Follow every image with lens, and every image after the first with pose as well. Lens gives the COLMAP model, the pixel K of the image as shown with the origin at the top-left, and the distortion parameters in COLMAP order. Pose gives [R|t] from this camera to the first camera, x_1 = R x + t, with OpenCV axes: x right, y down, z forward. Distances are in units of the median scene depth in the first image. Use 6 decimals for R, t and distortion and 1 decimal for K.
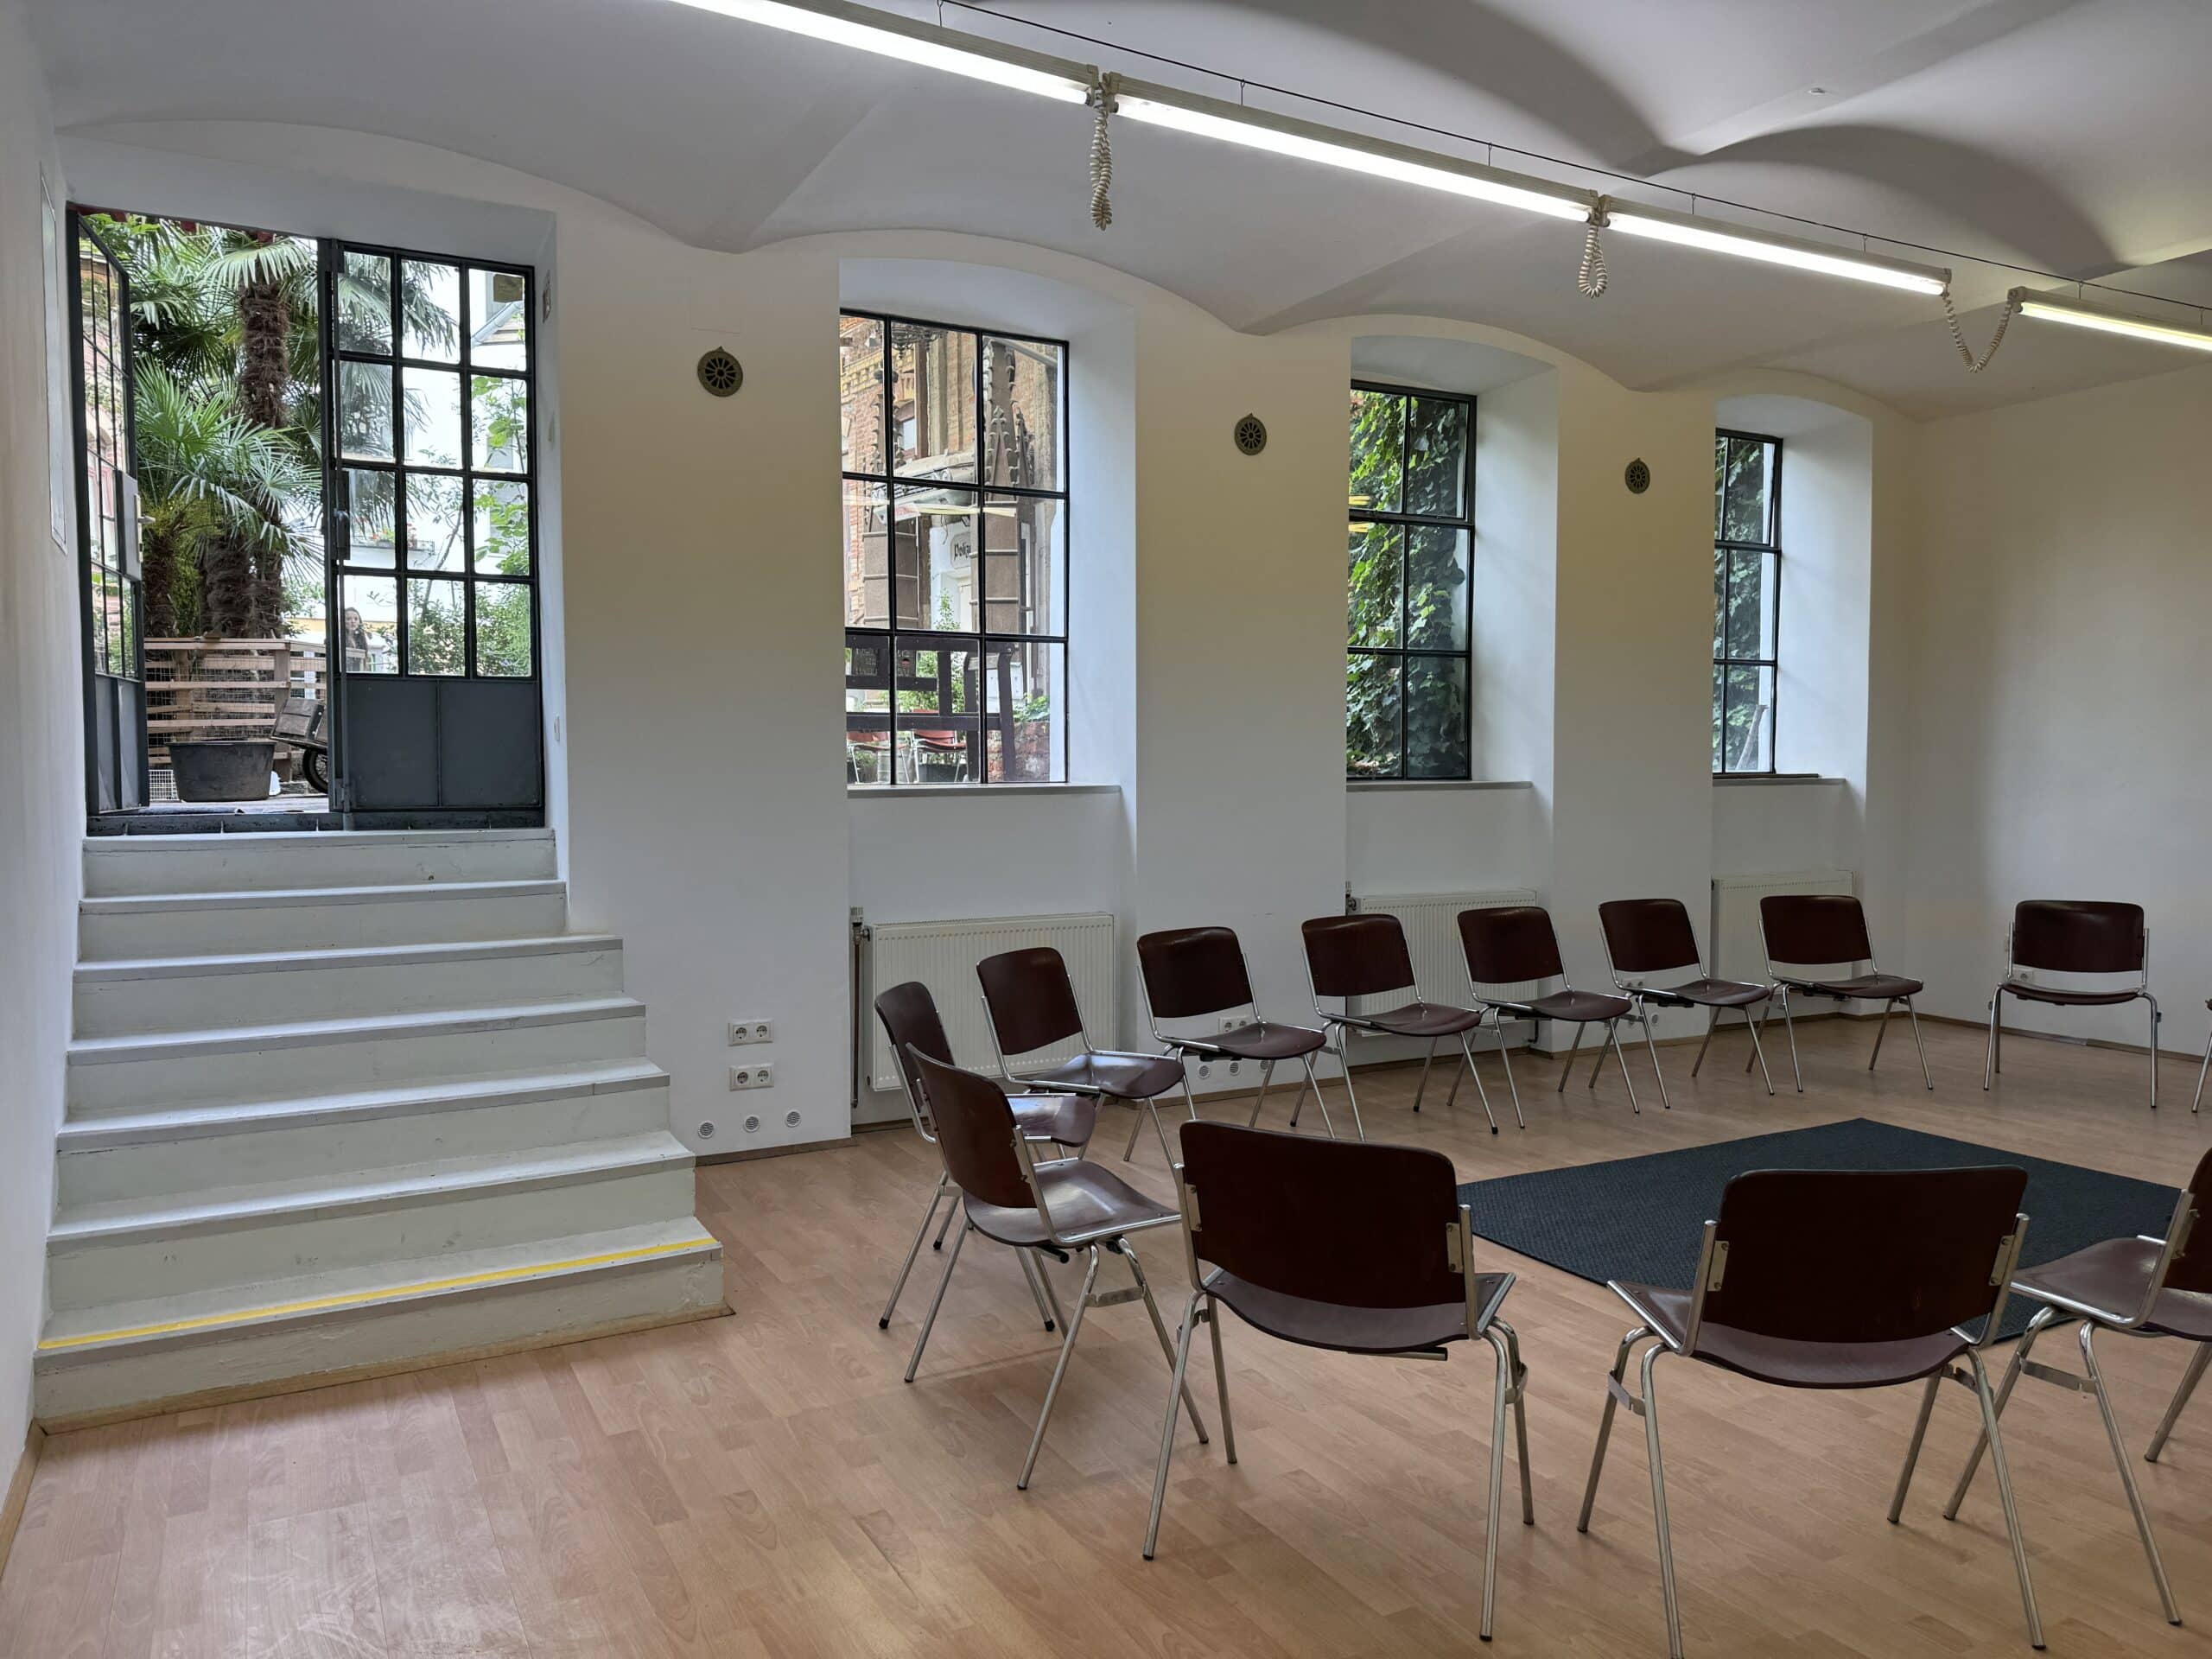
lens RADIAL K [[1545.2, 0, 1108.7], [0, 1545.2, 830.5], [0, 0, 1]] dist [0.051802, -0.058913]
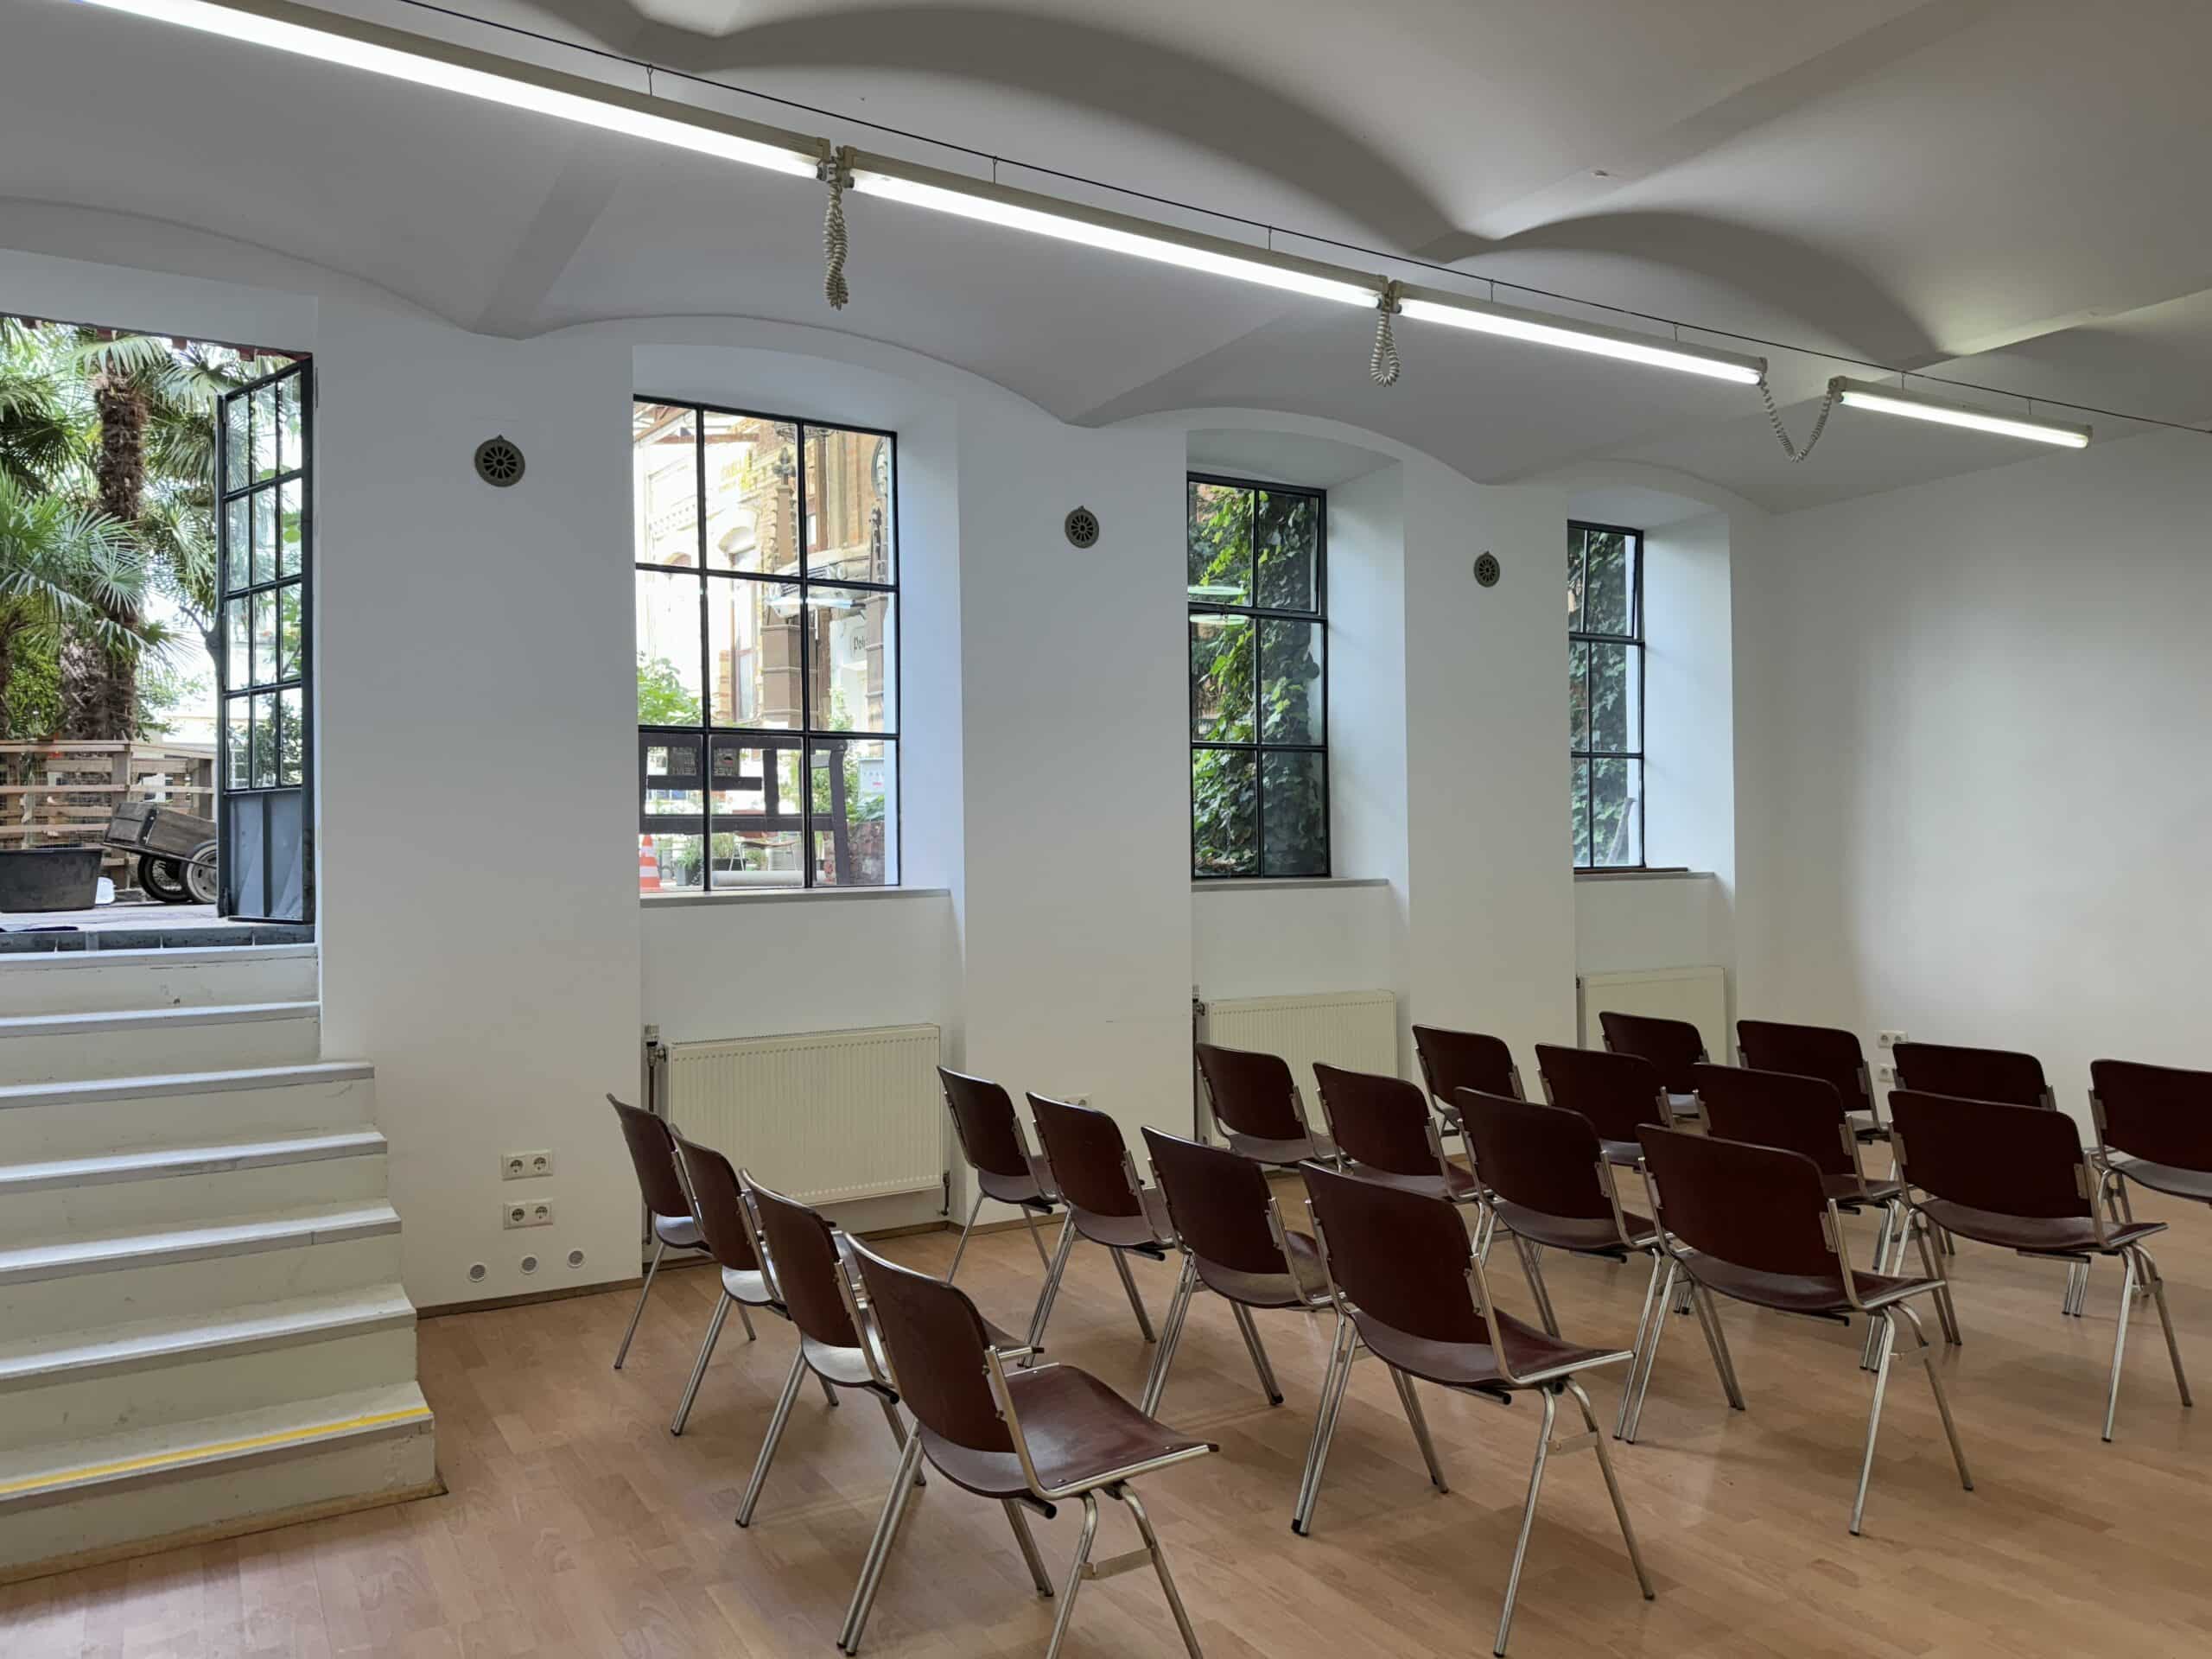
lens RADIAL K [[1545.2, 0, 1096.5], [0, 1545.2, 842.4], [0, 0, 1]] dist [0.051802, -0.058913]
pose [[0.999350, -0.009292, 0.034843, 0.074404], [0.011030, 0.998687, -0.050017, -0.010654], [-0.034333, 0.050368, 0.998140, 0.048105]]
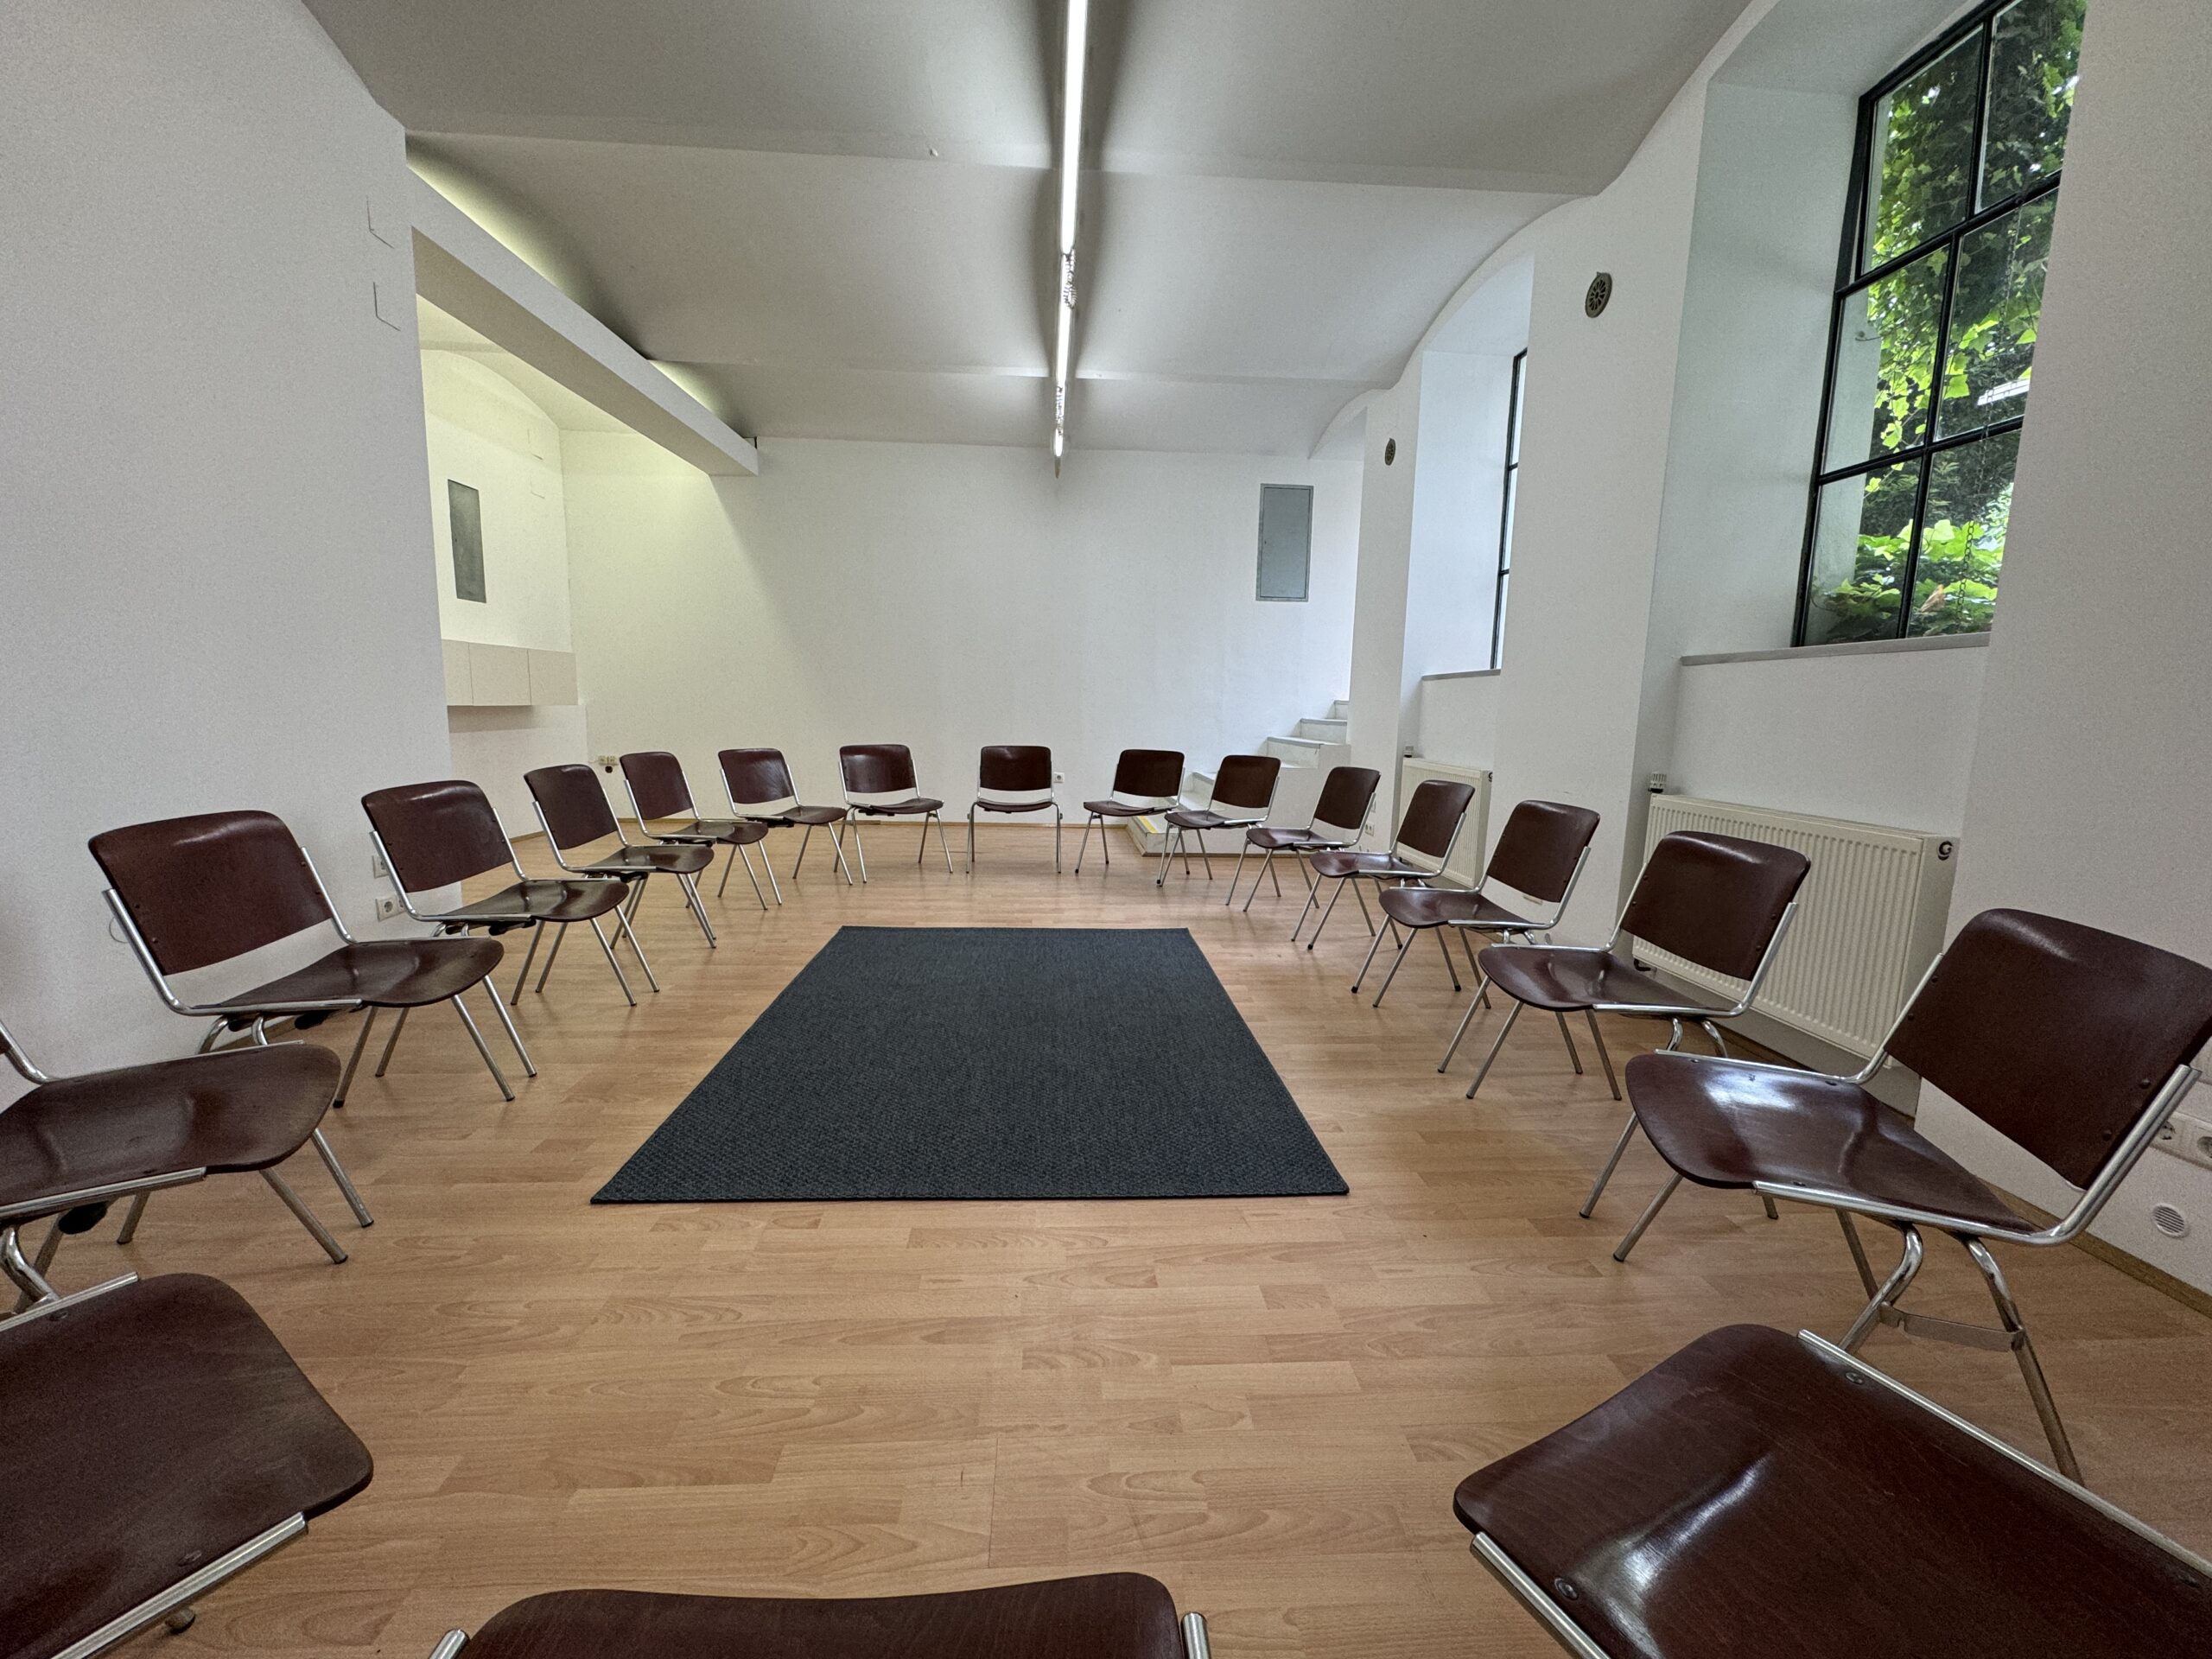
lens RADIAL K [[876.7, 0, 1105.1], [0, 876.7, 826.4], [0, 0, 1]] dist [-0.002310, 0.000637]
pose [[-0.417748, 0.114461, -0.901324, 0.856940], [-0.060484, 0.986329, 0.153289, 0.010556], [0.906547, 0.118552, -0.405114, 1.109586]]
